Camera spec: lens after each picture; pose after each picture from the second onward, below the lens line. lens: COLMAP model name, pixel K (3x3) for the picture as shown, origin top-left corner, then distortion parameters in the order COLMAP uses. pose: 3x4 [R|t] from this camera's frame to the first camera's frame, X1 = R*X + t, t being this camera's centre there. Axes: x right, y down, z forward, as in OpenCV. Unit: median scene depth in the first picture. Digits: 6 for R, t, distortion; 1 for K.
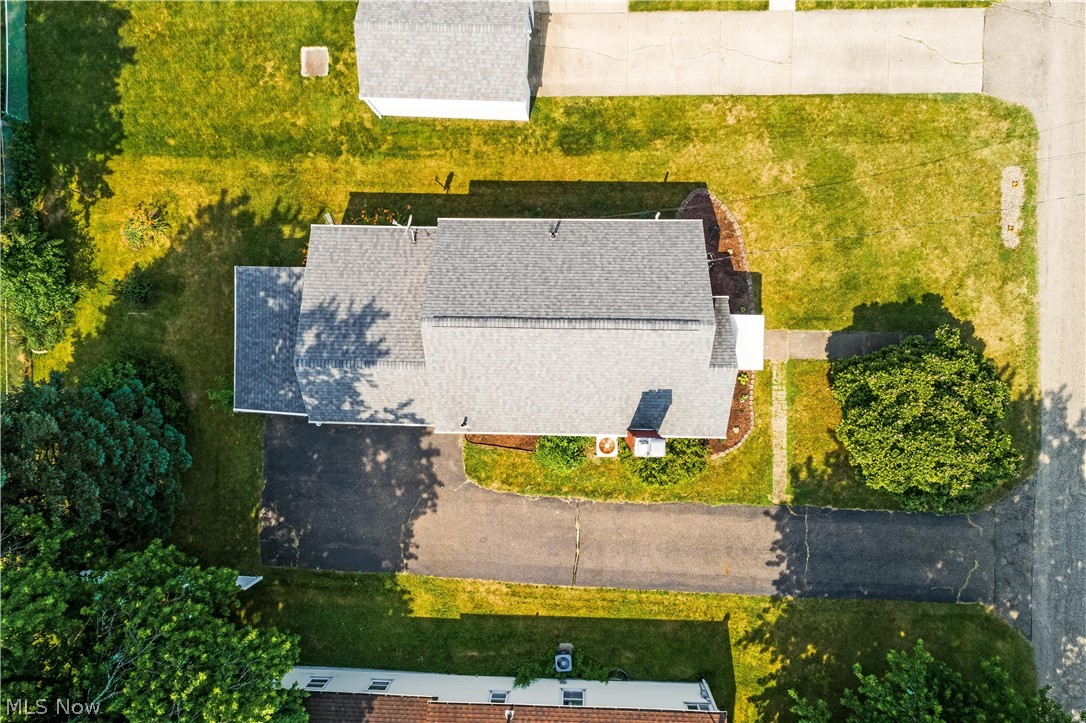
lens RADIAL K [[766.4, 0, 542.5], [0, 766.4, 360.9], [0, 0, 1]] dist [-0.010841, 0.005014]
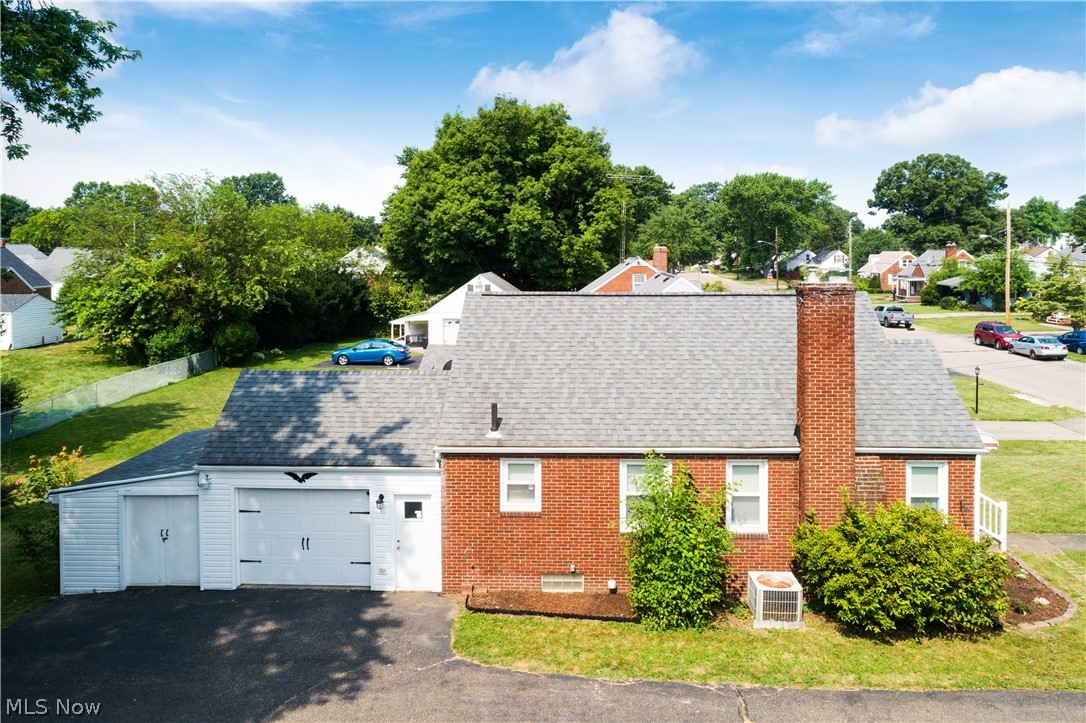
lens RADIAL K [[766.4, 0, 543.6], [0, 766.4, 361.0], [0, 0, 1]] dist [-0.010841, 0.005014]
pose [[0.997662, 0.066428, -0.016083, -0.054855], [-0.019508, 0.051247, -0.998495, 0.557812], [-0.065504, 0.996474, 0.052423, 0.823507]]
